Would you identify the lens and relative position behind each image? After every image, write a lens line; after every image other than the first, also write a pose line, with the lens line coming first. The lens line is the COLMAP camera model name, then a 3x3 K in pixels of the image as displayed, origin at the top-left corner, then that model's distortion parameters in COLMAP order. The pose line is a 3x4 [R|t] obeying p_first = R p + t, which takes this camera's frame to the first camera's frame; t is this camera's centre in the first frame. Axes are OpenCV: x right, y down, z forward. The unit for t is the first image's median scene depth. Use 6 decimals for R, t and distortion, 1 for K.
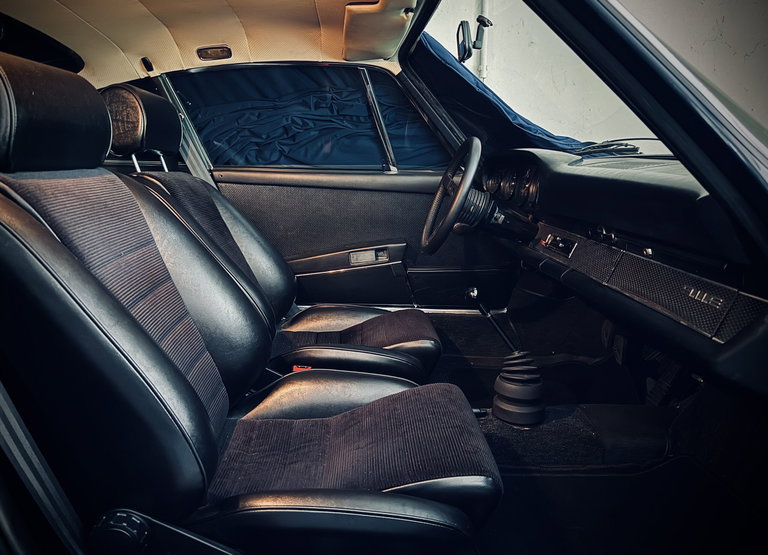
lens RADIAL K [[532.9, 0, 383.3], [0, 532.9, 270.1], [0, 0, 1]] dist [0.011695, -0.012814]
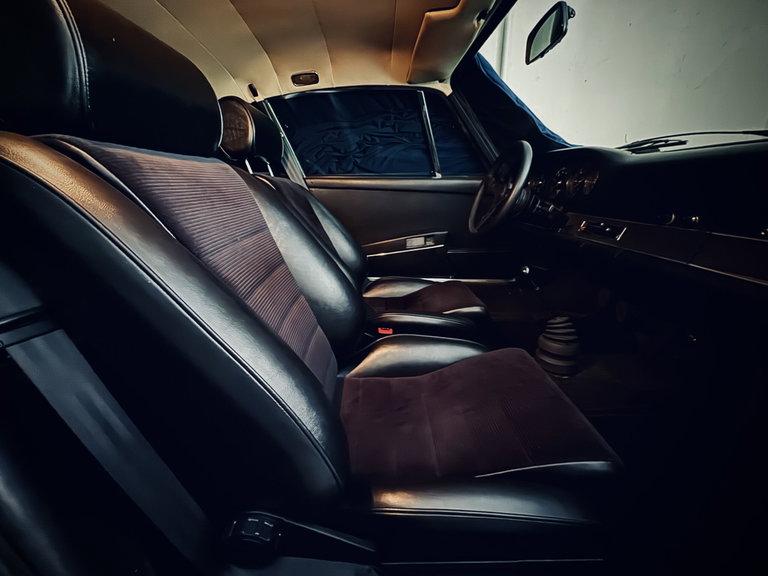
lens RADIAL K [[302.9, 0, 382.9], [0, 302.9, 289.3], [0, 0, 1]] dist [-0.009614, -0.000013]
pose [[0.999269, -0.003266, -0.038079, -0.127210], [0.008070, 0.991910, 0.126684, -0.004195], [0.037358, -0.126898, 0.991212, 0.283580]]
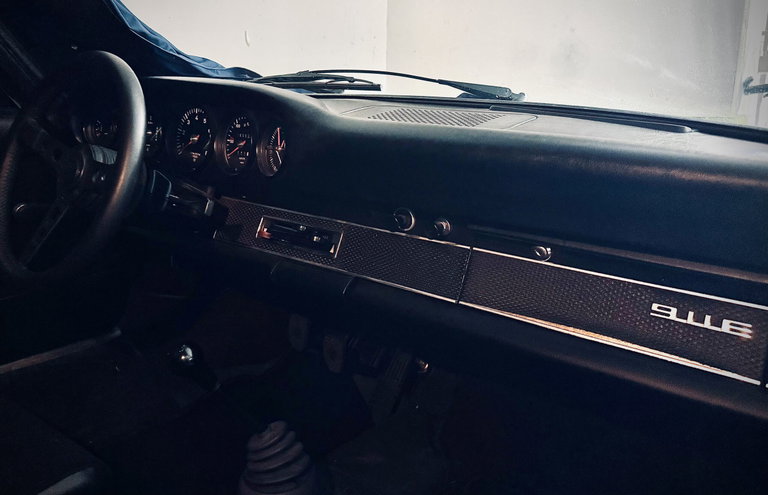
lens RADIAL K [[604.3, 0, 385.3], [0, 604.3, 197.5], [0, 0, 1]] dist [0.029555, -0.012196]
pose [[0.633904, -0.123893, 0.763424, -0.136430], [0.127283, 0.990339, 0.055030, -0.113373], [-0.762866, 0.062287, 0.643549, 0.443219]]
